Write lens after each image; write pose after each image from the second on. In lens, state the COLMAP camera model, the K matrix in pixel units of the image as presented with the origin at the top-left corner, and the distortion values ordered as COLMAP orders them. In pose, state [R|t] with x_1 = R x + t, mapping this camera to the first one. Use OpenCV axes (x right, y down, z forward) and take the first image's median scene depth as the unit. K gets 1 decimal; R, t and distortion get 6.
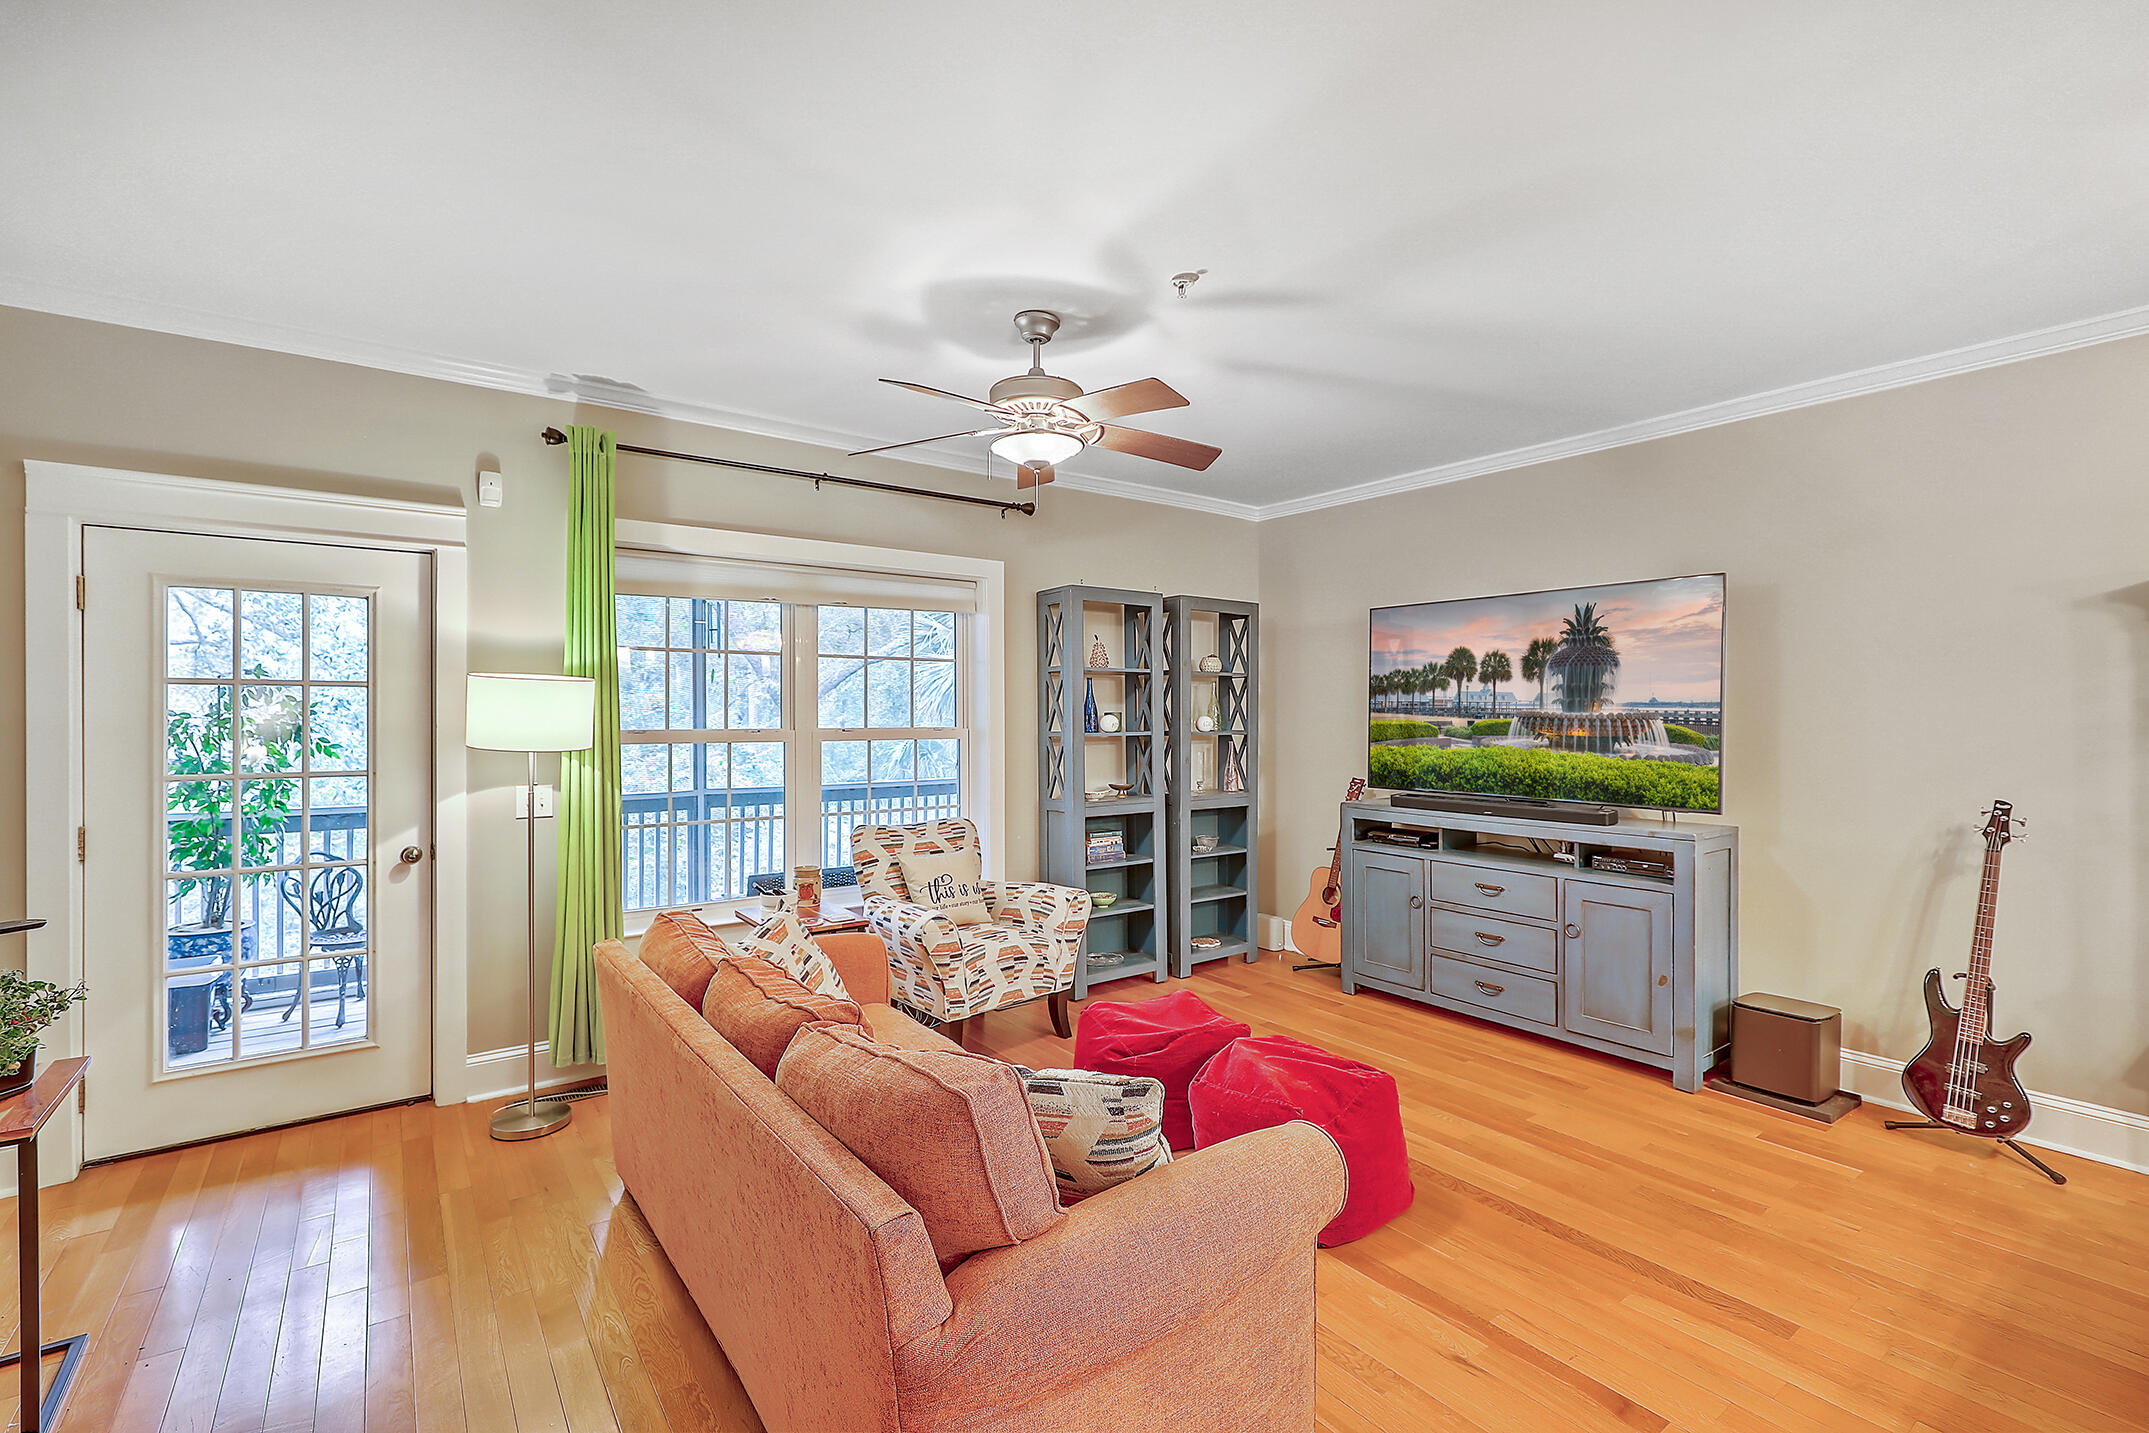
lens RADIAL K [[949.0, 0, 1074.5], [0, 949.0, 716.5], [0, 0, 1]] dist [-0.026901, 0.006808]
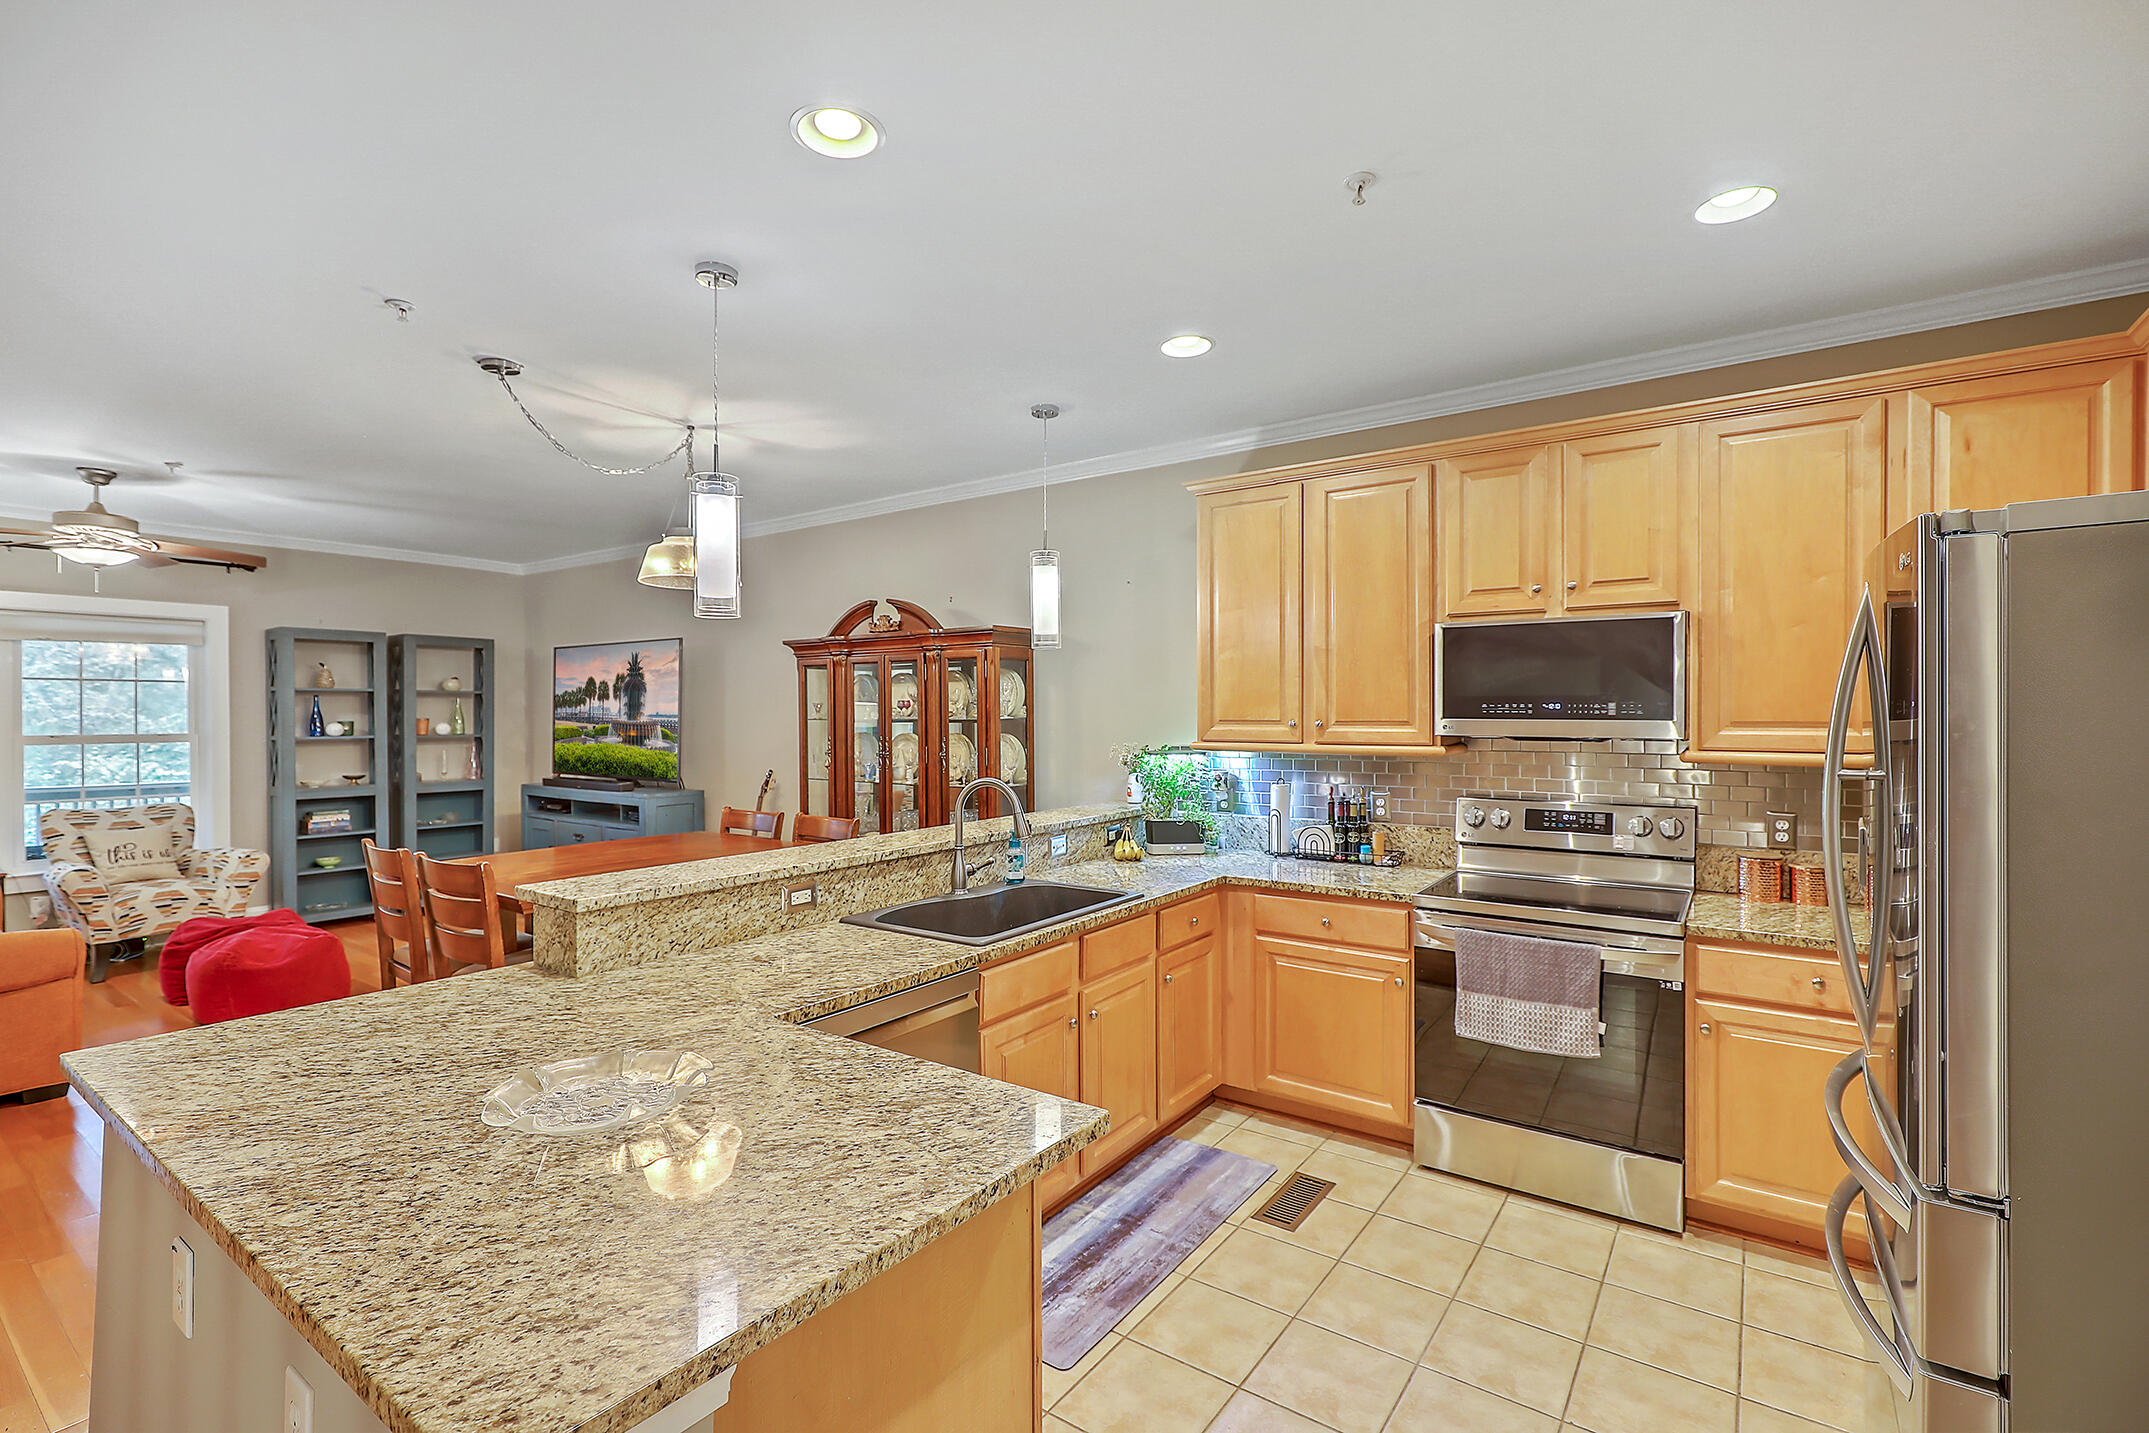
lens RADIAL K [[945.5, 0, 1074.5], [0, 945.5, 716.5], [0, 0, 1]] dist [0.009952, -0.000019]
pose [[0.947966, -0.005167, 0.318331, 0.726507], [0.004377, 0.999985, 0.003194, -0.013059], [-0.318343, -0.001635, 0.947974, -0.737559]]
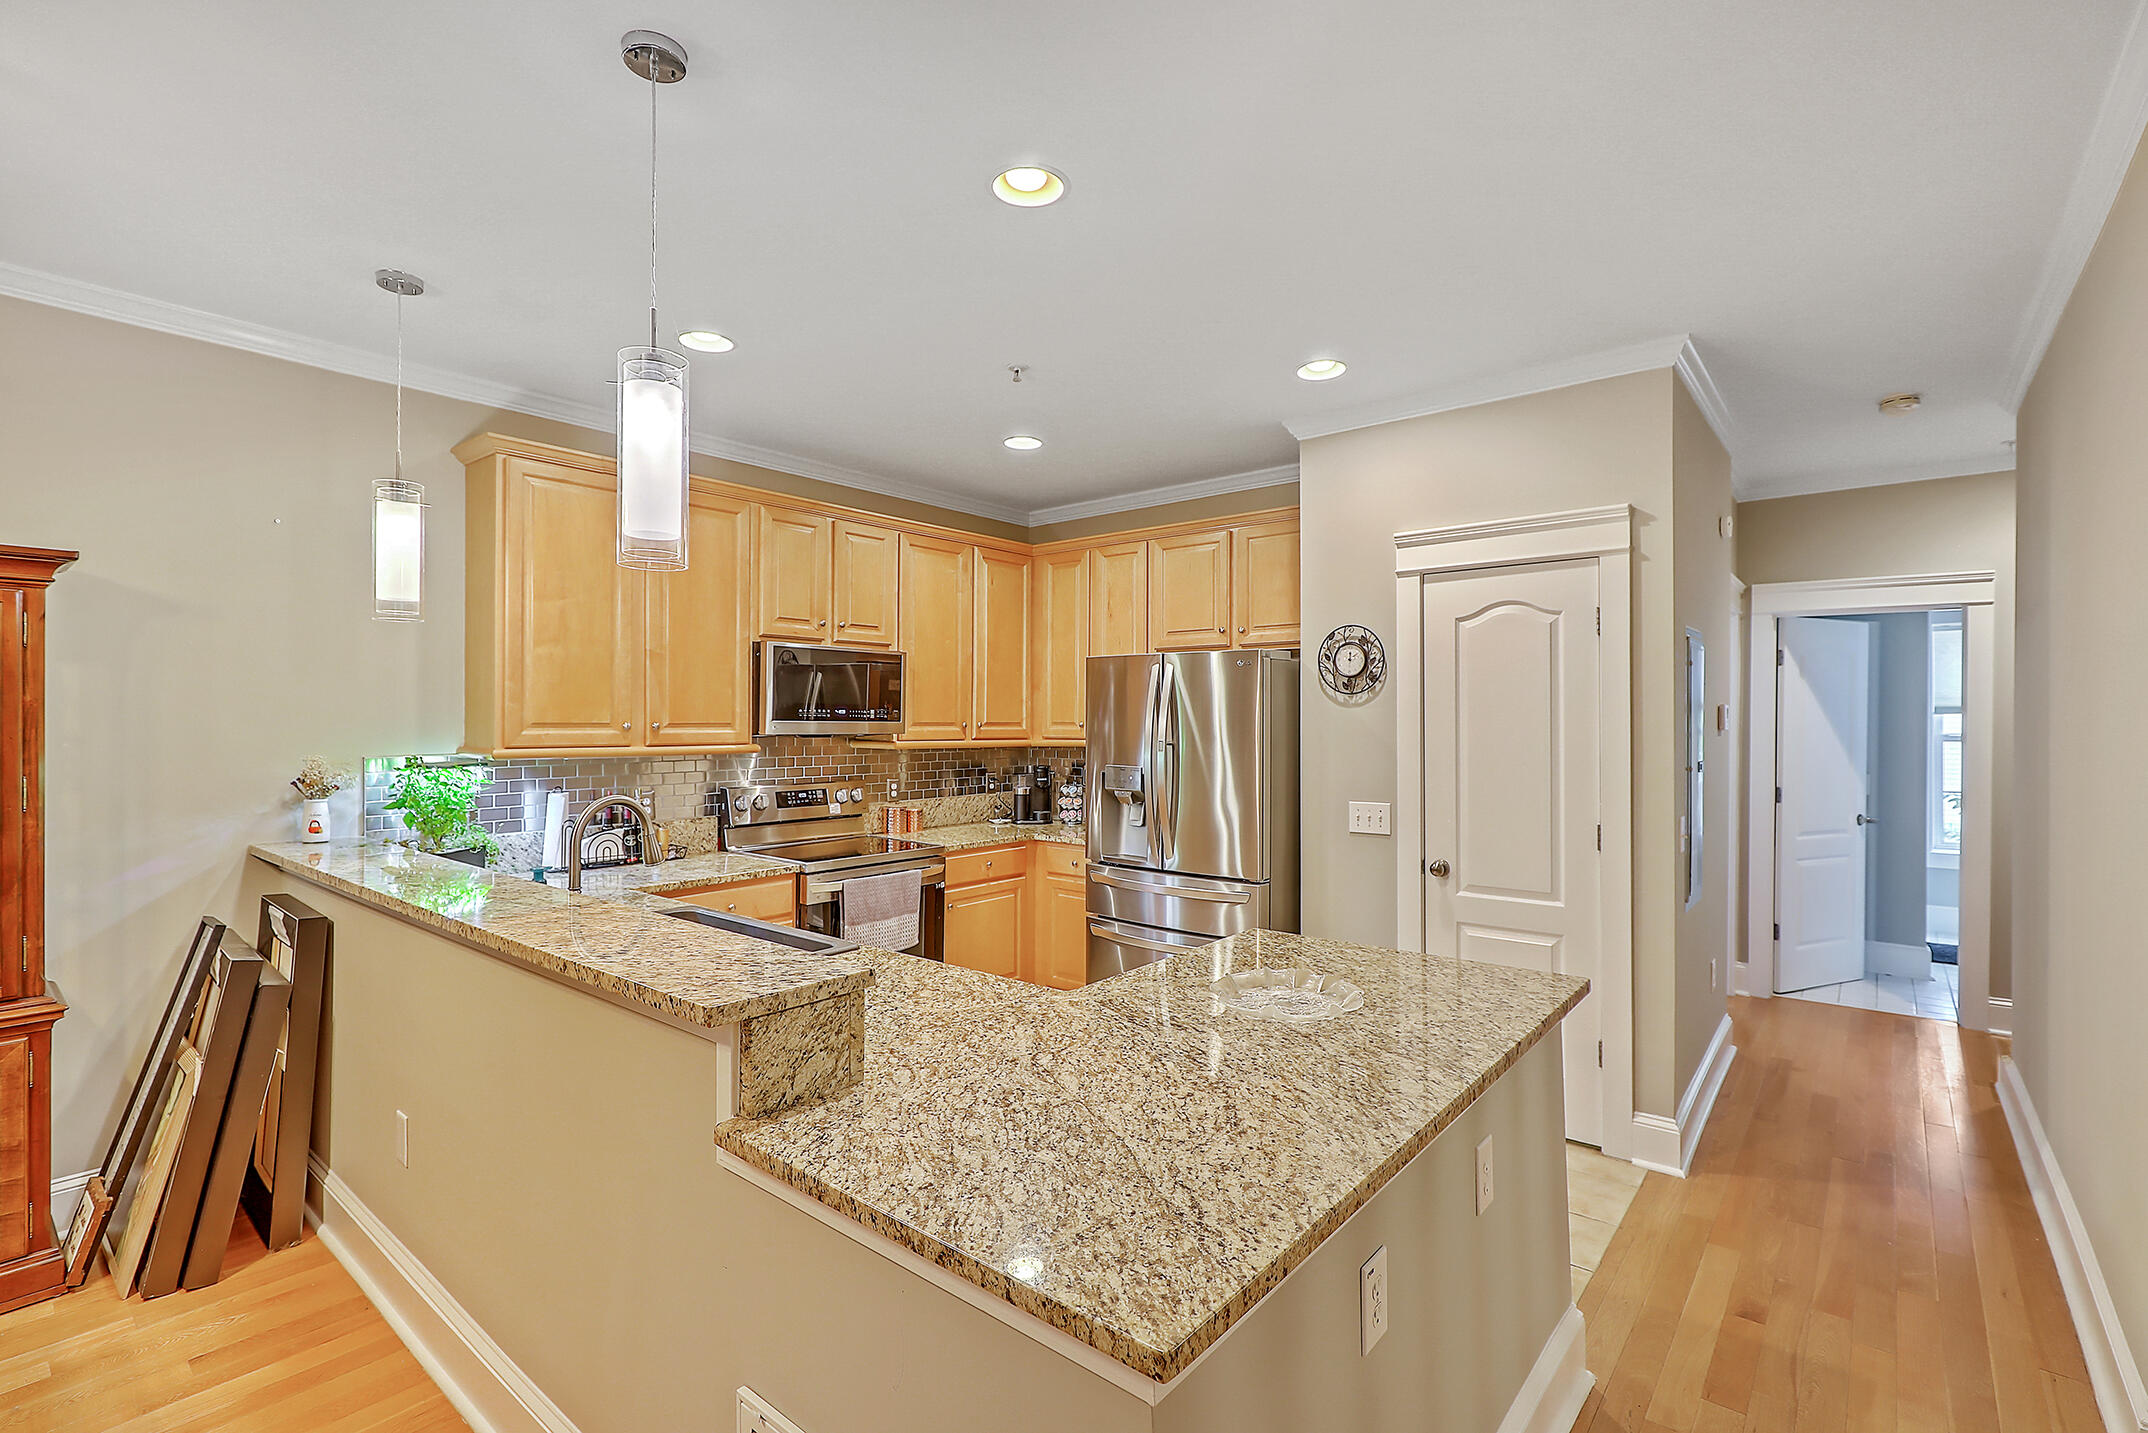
lens RADIAL K [[979.5, 0, 1074.0], [0, 979.5, 716.5], [0, 0, 1]] dist [-0.000044, -0.000093]
pose [[-0.249163, 0.001848, 0.968460, 0.237039], [-0.001273, 0.999997, -0.002235, -0.010136], [-0.968461, -0.001790, -0.249160, -0.135519]]
